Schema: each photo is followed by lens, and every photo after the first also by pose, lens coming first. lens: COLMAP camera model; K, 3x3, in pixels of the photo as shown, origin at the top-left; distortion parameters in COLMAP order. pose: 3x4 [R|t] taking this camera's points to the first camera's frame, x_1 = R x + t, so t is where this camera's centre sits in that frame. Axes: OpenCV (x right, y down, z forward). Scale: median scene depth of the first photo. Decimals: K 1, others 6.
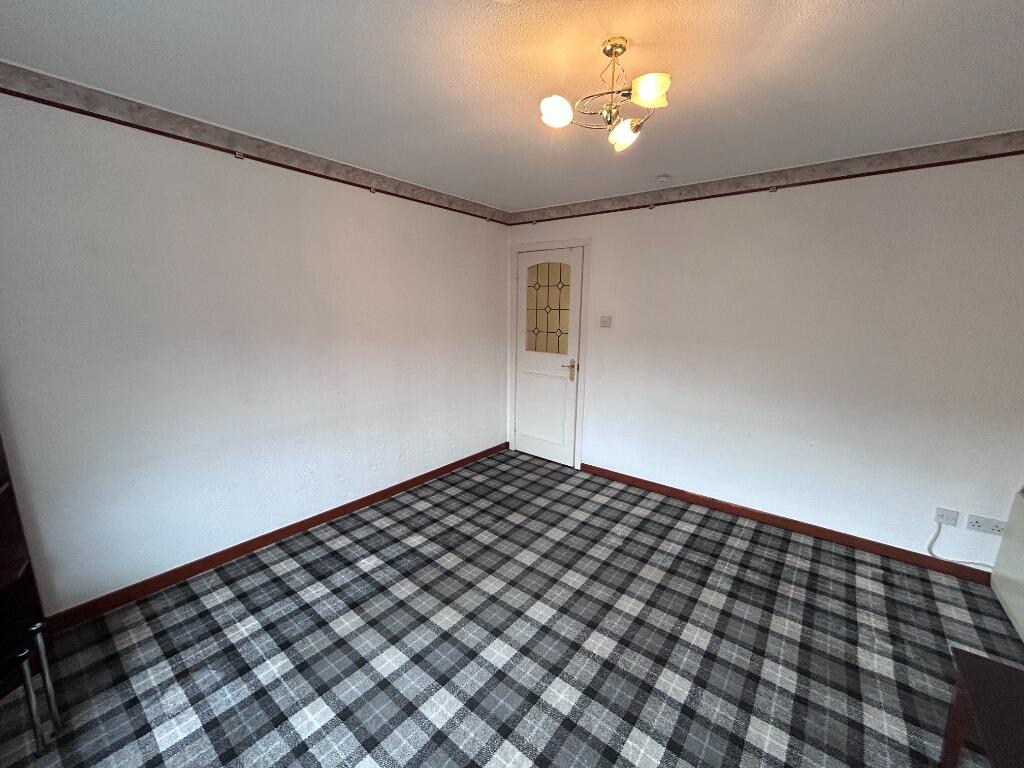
lens RADIAL K [[412.4, 0, 518.9], [0, 412.4, 385.6], [0, 0, 1]] dist [-0.000438, 0.000938]
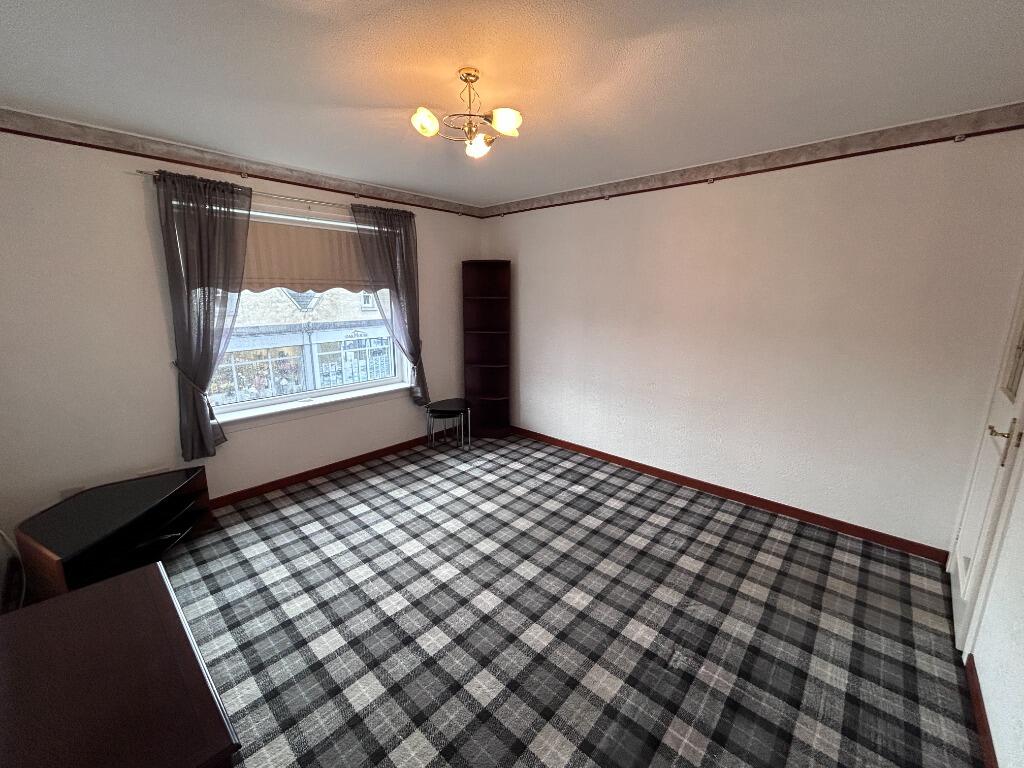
lens RADIAL K [[412.4, 0, 512.2], [0, 412.4, 382.5], [0, 0, 1]] dist [-0.000438, 0.000938]
pose [[-0.082201, 0.190520, -0.978236, 0.803856], [-0.189186, 0.960727, 0.203007, -0.121857], [0.978495, 0.201756, -0.042929, 0.686831]]
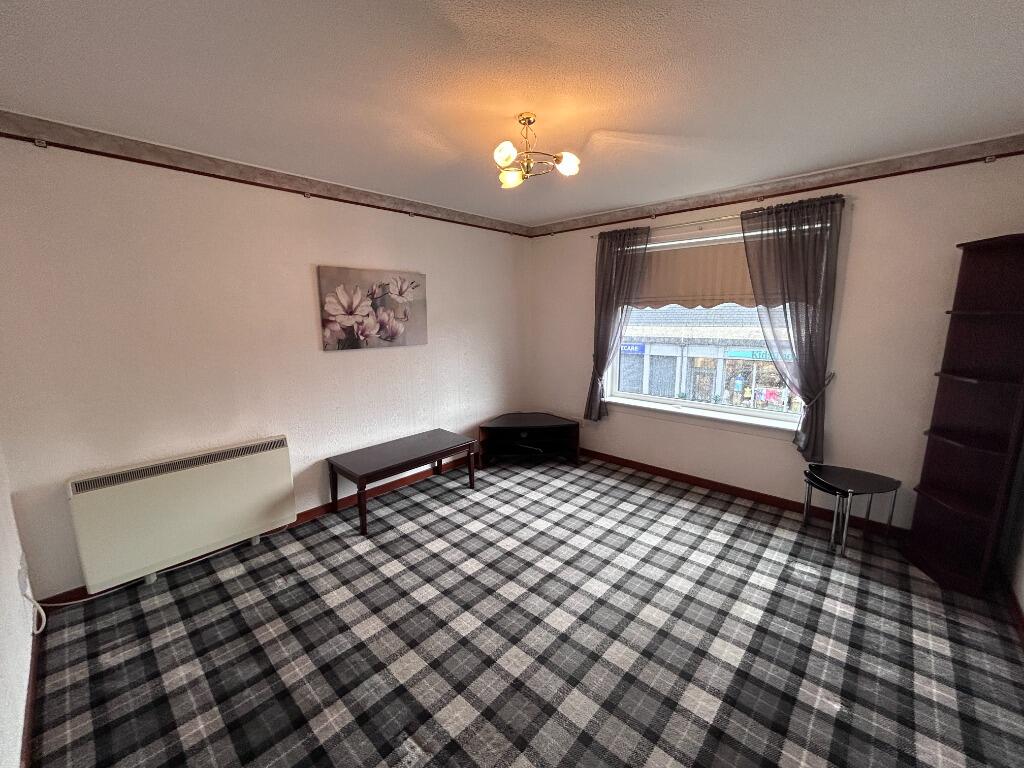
lens RADIAL K [[412.4, 0, 511.2], [0, 412.4, 383.8], [0, 0, 1]] dist [-0.000438, 0.000938]
pose [[-0.996184, -0.025283, 0.083541, 0.076798], [0.005628, 0.936530, 0.350543, -0.248772], [-0.087101, 0.349676, -0.932813, 1.320443]]
